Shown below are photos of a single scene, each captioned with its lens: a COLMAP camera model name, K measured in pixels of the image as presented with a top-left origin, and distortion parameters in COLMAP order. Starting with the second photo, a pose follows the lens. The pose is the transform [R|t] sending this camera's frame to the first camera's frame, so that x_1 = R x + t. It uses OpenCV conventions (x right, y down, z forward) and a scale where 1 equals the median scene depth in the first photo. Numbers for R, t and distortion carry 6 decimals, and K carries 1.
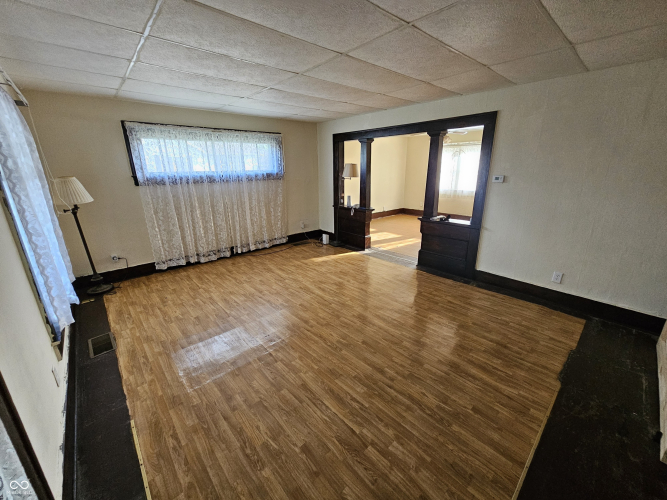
lens RADIAL K [[273.5, 0, 341.0], [0, 273.5, 251.6], [0, 0, 1]] dist [-0.003613, 0.000560]
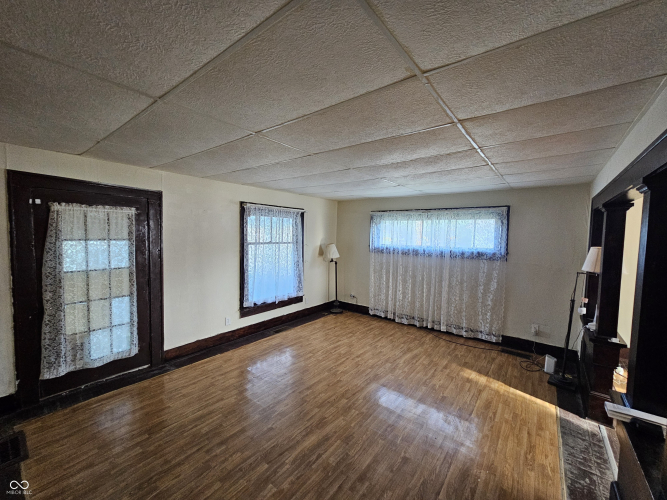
lens RADIAL K [[273.5, 0, 335.8], [0, 273.5, 247.3], [0, 0, 1]] dist [-0.003613, 0.000560]
pose [[0.161482, 0.063609, -0.984823, 0.576397], [-0.315787, 0.948782, 0.009502, -0.193060], [0.934988, 0.309460, 0.173299, 0.494345]]
